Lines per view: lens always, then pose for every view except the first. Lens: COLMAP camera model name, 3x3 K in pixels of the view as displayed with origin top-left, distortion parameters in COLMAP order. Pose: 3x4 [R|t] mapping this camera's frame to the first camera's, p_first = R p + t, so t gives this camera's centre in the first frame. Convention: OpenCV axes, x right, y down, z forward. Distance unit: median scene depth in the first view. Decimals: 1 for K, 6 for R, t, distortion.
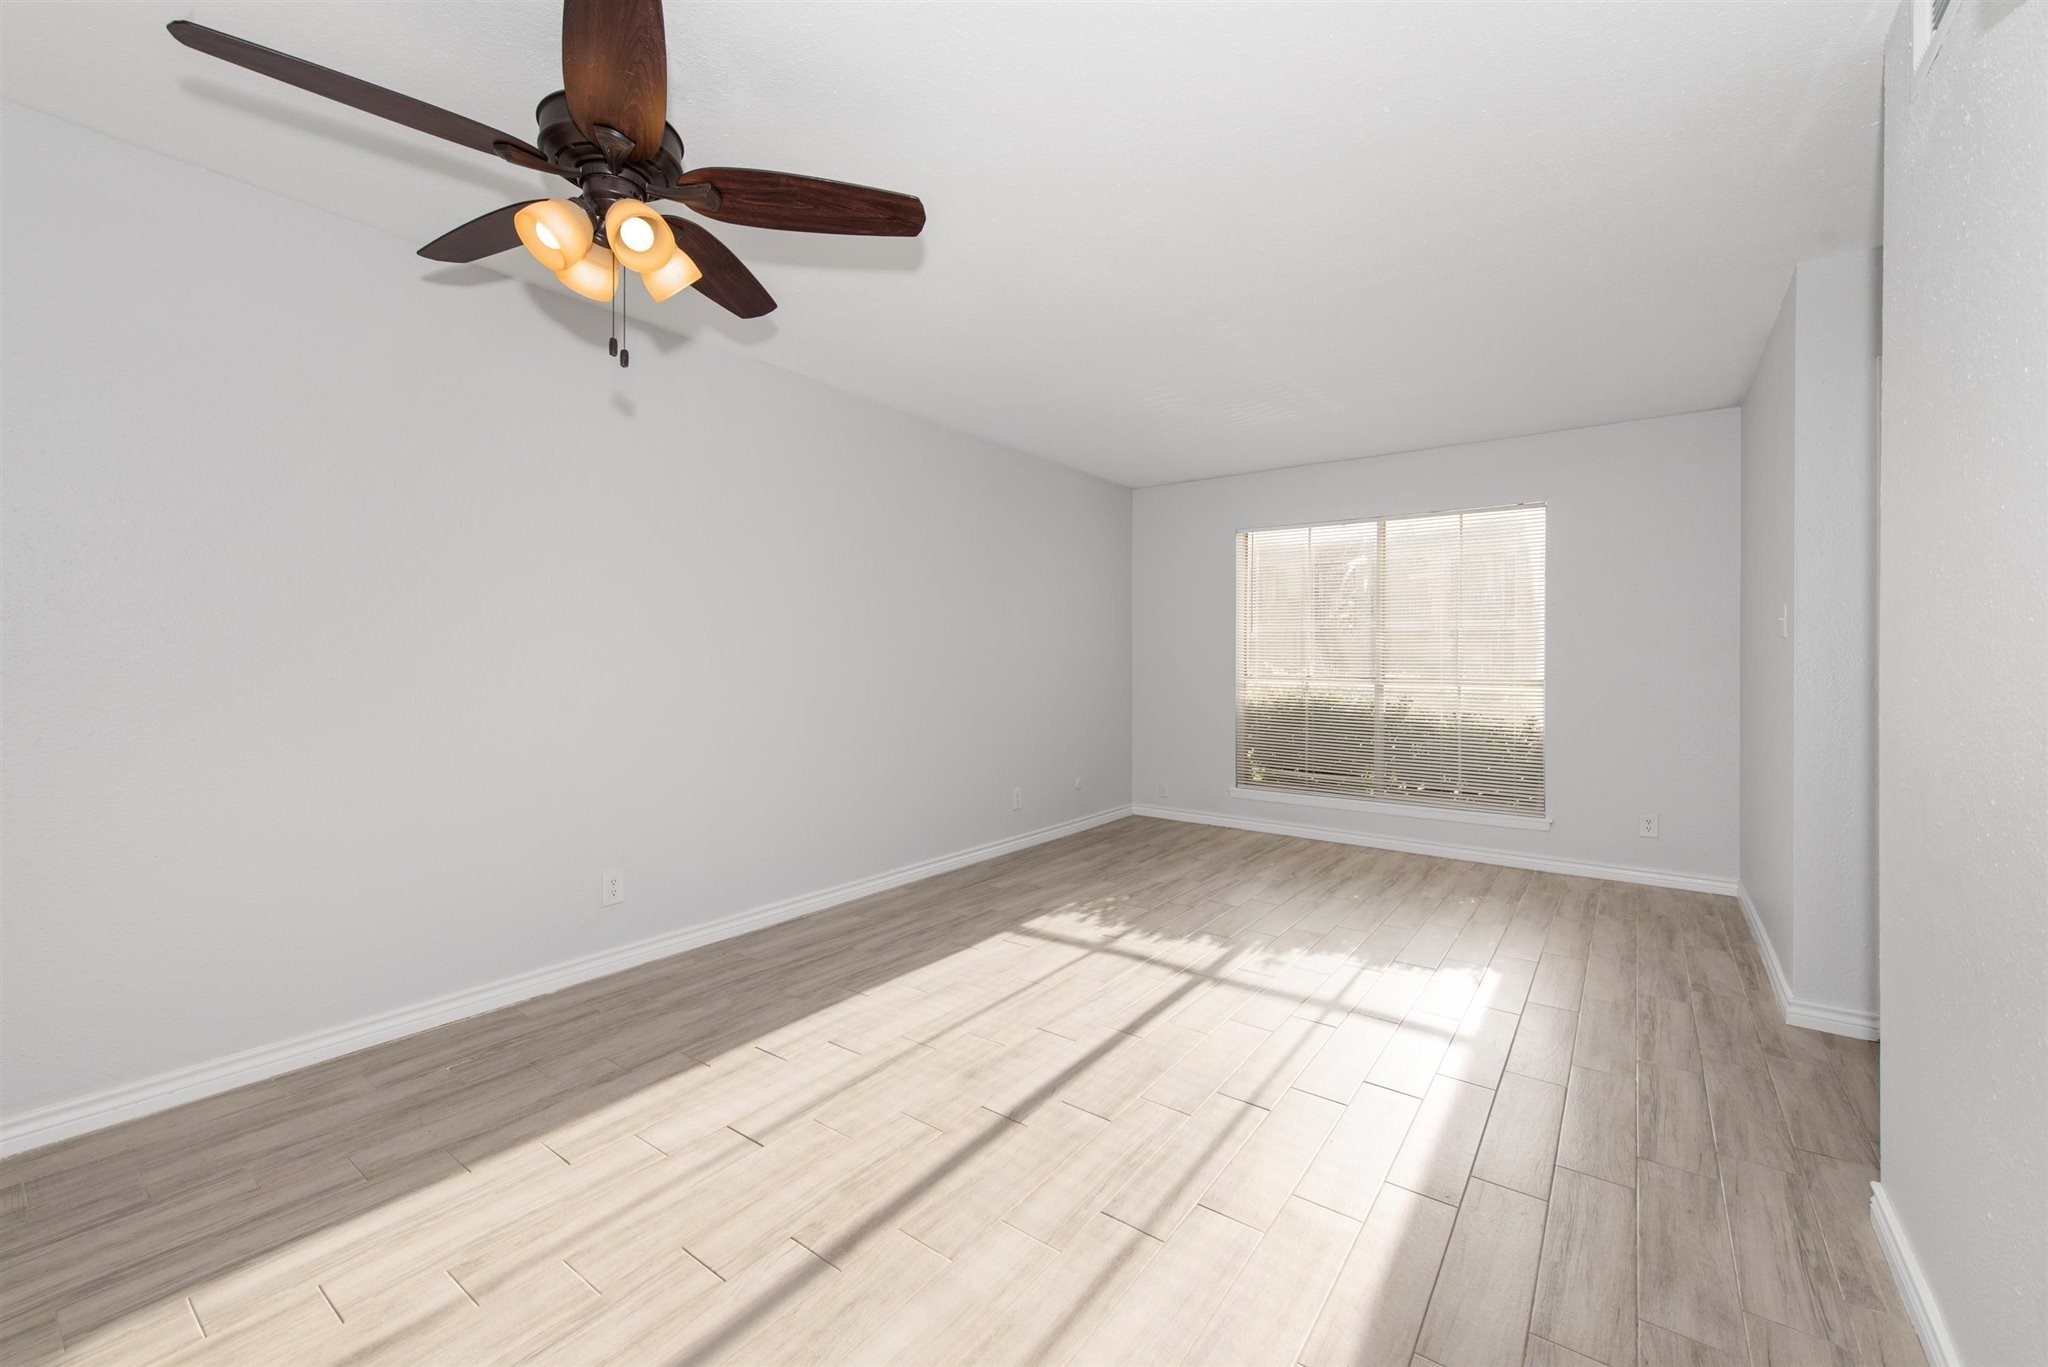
lens RADIAL K [[825.1, 0, 1021.9], [0, 825.1, 646.9], [0, 0, 1]] dist [0.003190, -0.000081]
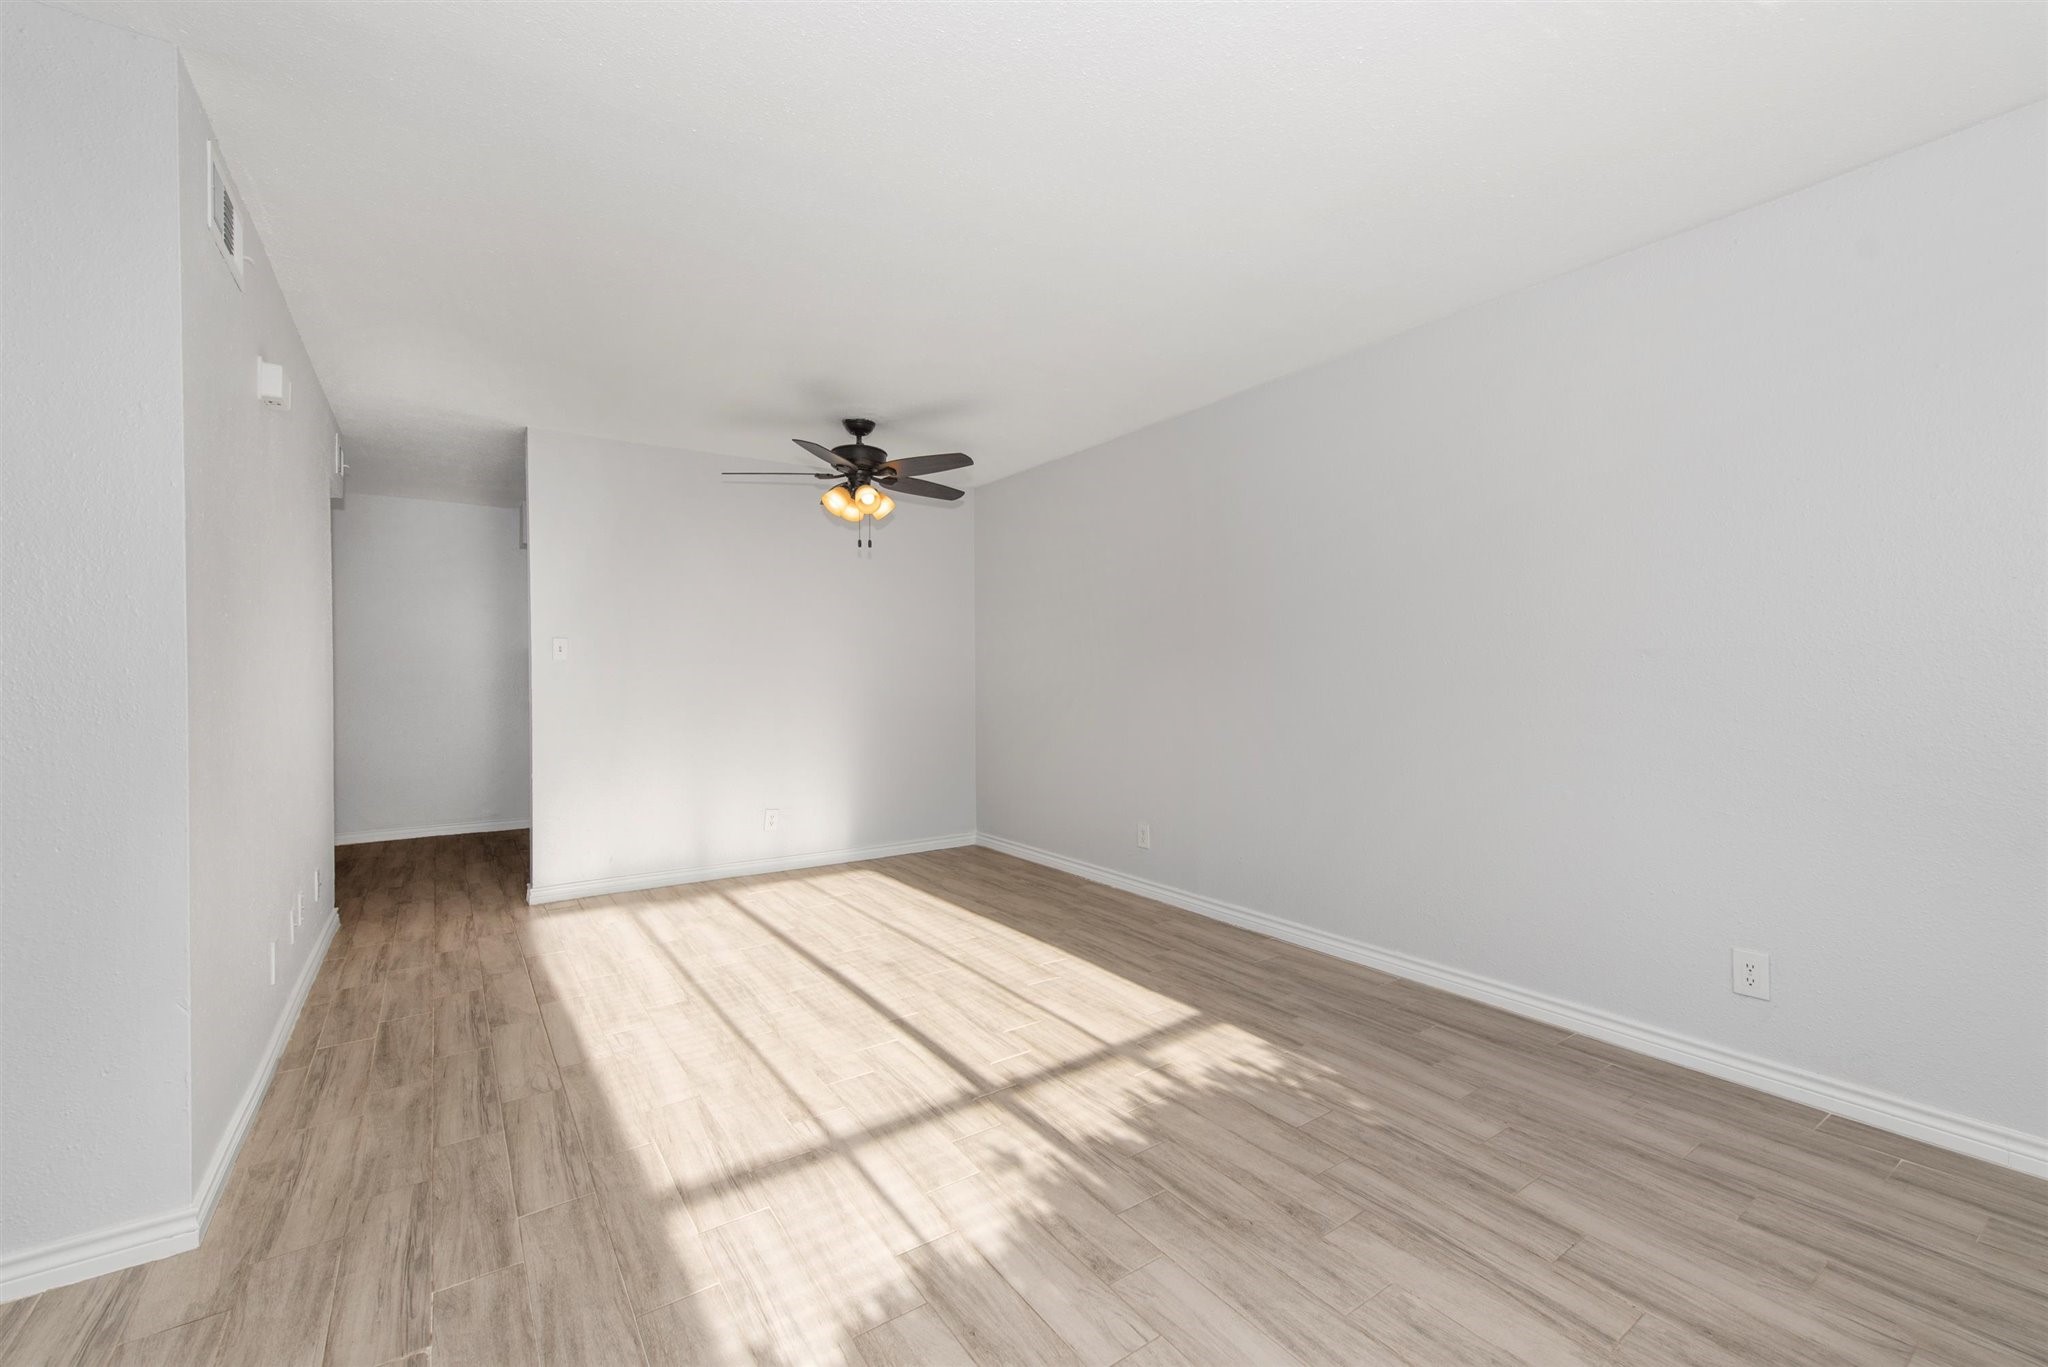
lens RADIAL K [[859.5, 0, 1015.2], [0, 859.5, 698.4], [0, 0, 1]] dist [0.014958, -0.006155]
pose [[-0.335491, 0.024448, -0.941726, 0.892548], [0.018885, 0.999637, 0.019224, 0.025732], [0.941854, -0.011335, -0.335831, 1.220135]]
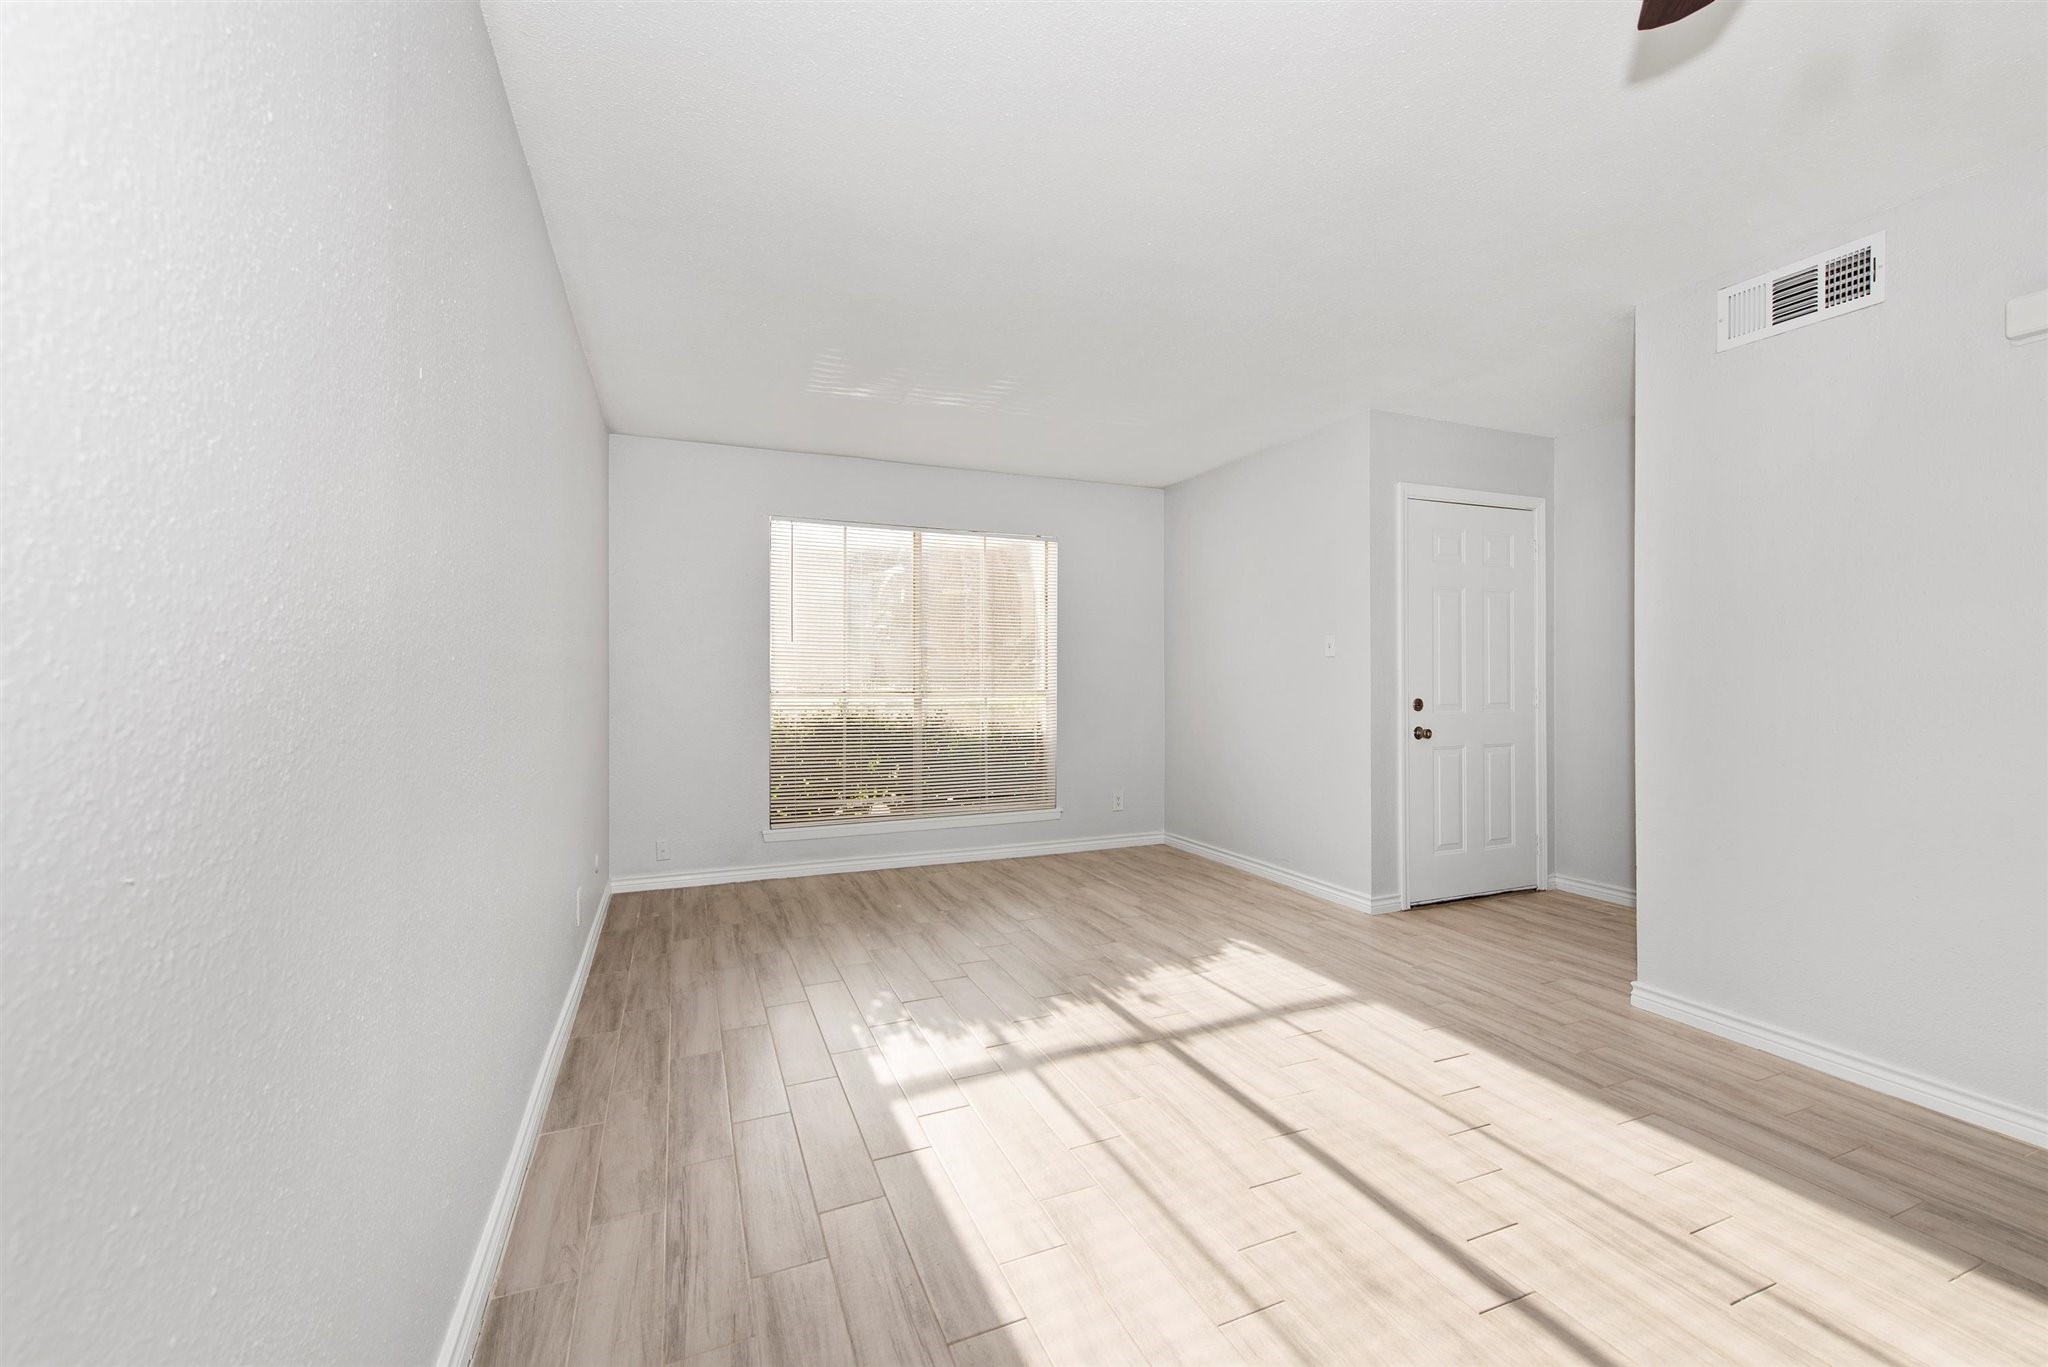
lens RADIAL K [[825.1, 0, 1021.9], [0, 825.1, 646.9], [0, 0, 1]] dist [0.003190, -0.000081]
pose [[0.514418, 0.023139, 0.857227, -0.567008], [-0.005612, 0.999705, -0.023618, 0.012056], [-0.857521, 0.007339, 0.514397, 0.642987]]
